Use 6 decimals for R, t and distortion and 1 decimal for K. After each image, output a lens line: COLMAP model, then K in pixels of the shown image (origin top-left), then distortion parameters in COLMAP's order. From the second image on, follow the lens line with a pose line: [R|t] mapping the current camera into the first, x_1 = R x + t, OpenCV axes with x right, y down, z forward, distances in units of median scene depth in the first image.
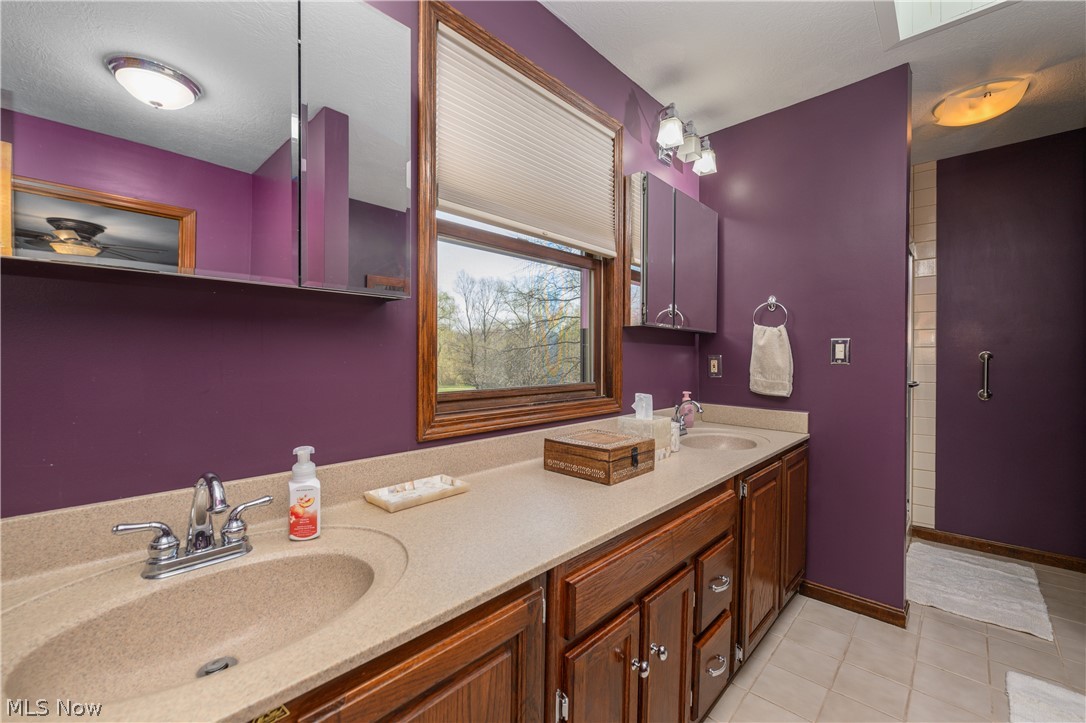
lens RADIAL K [[452.4, 0, 543.1], [0, 452.4, 359.1], [0, 0, 1]] dist [0.001773, 0.000646]
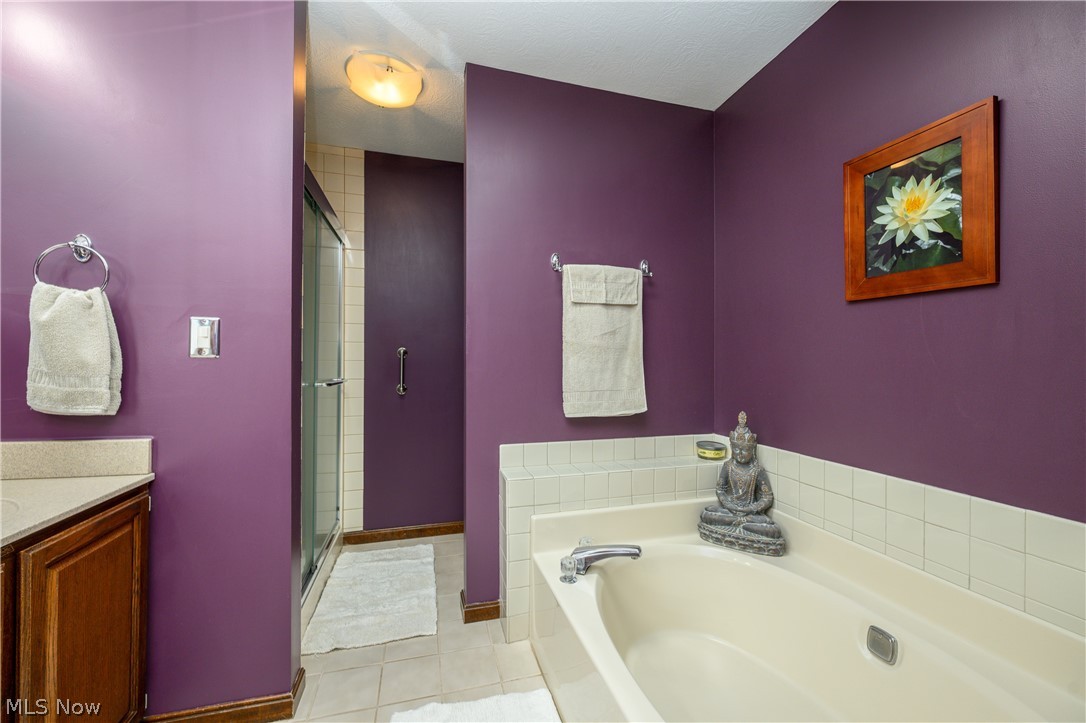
lens RADIAL K [[425.1, 0, 541.8], [0, 425.1, 359.7], [0, 0, 1]] dist [-0.000704, 0.000254]
pose [[0.518624, -0.000029, 0.855002, 0.353546], [0.000907, 0.999999, -0.000517, 0.014152], [-0.855002, 0.001044, 0.518624, 0.251063]]
